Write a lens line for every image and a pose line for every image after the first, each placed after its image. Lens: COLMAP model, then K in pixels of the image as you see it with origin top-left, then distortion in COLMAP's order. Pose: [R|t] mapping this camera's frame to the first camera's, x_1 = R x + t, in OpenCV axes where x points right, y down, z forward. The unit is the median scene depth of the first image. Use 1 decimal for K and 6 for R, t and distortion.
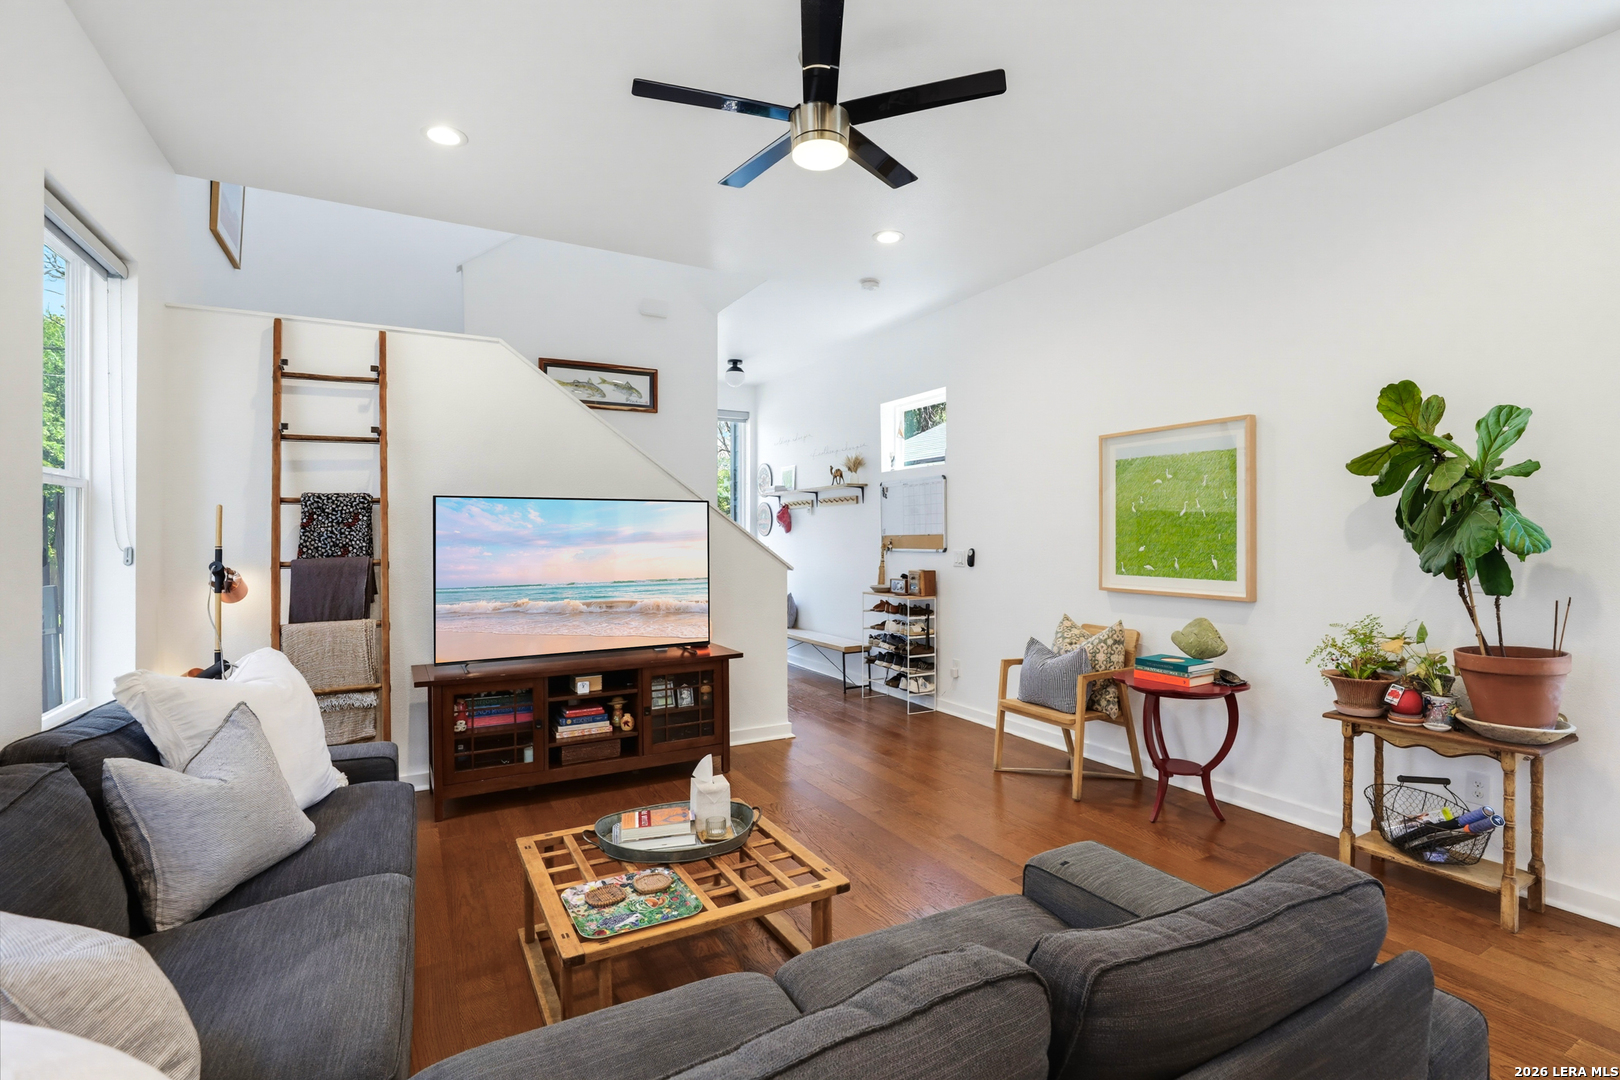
lens RADIAL K [[748.6, 0, 814.6], [0, 748.6, 531.0], [0, 0, 1]] dist [-0.029529, 0.000013]
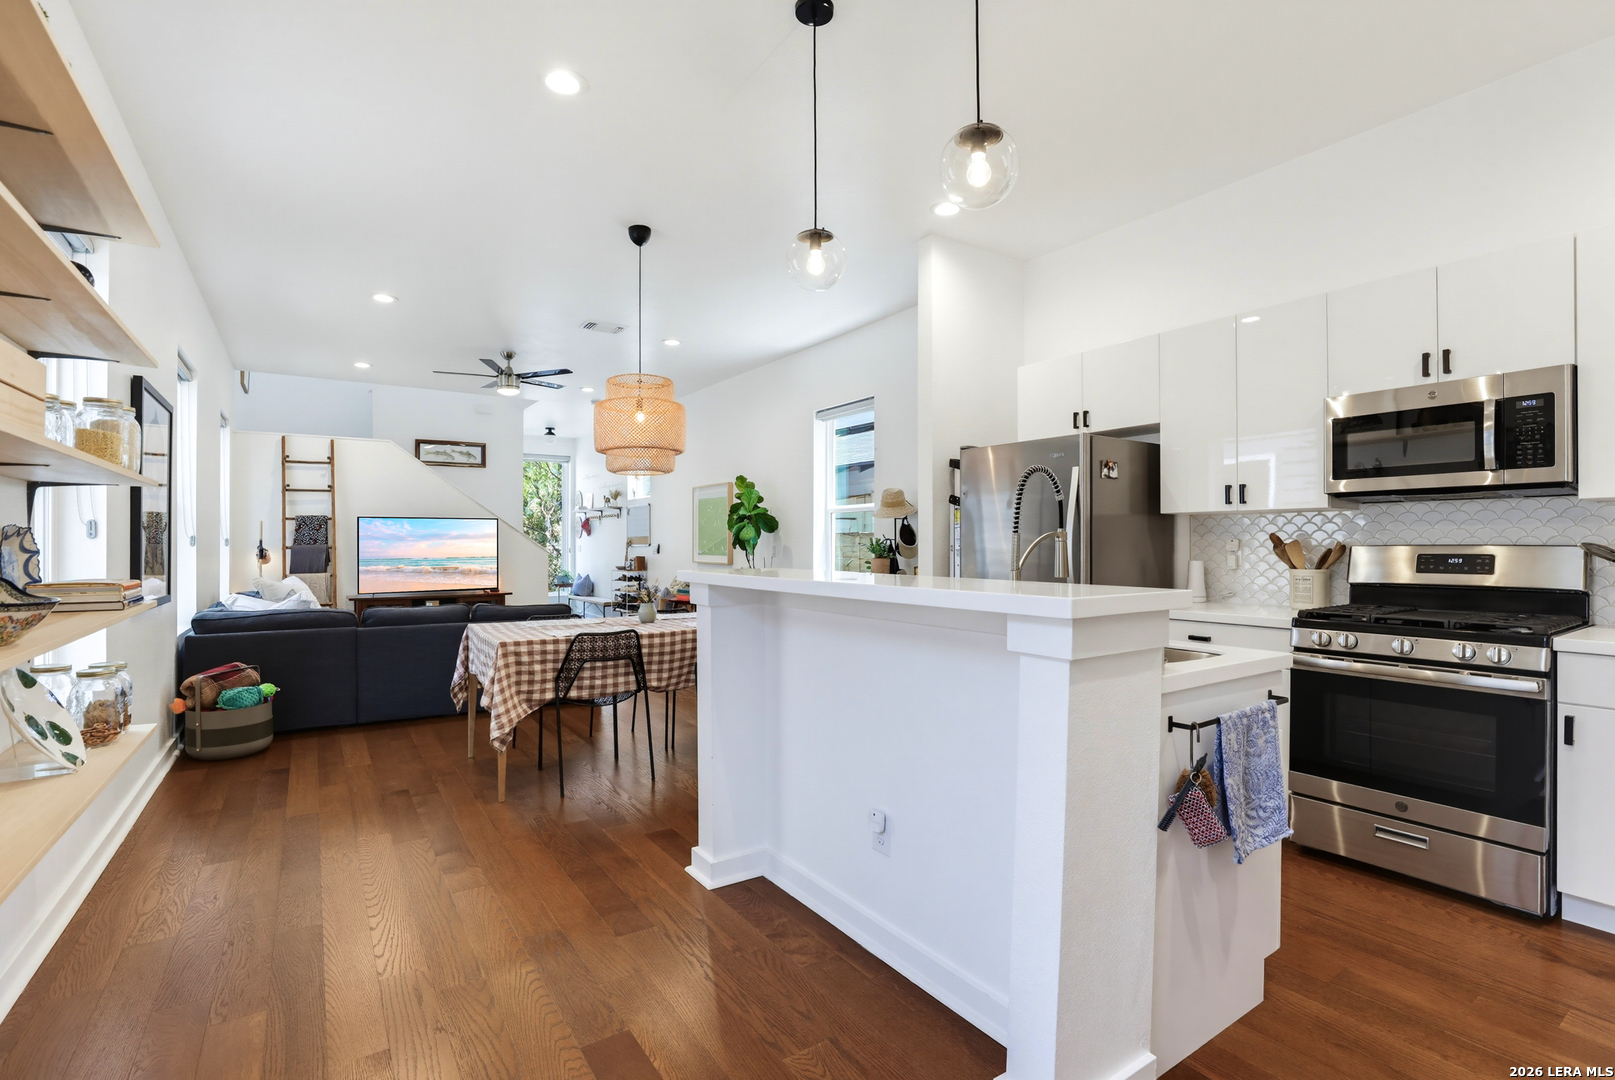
lens RADIAL K [[746.3, 0, 806.9], [0, 746.3, 545.3], [0, 0, 1]] dist [-0.029529, 0.000013]
pose [[0.996634, 0.002282, 0.081949, 0.574716], [-0.003065, 0.999951, 0.009430, 0.011314], [-0.081924, -0.009649, 0.996592, -1.167432]]
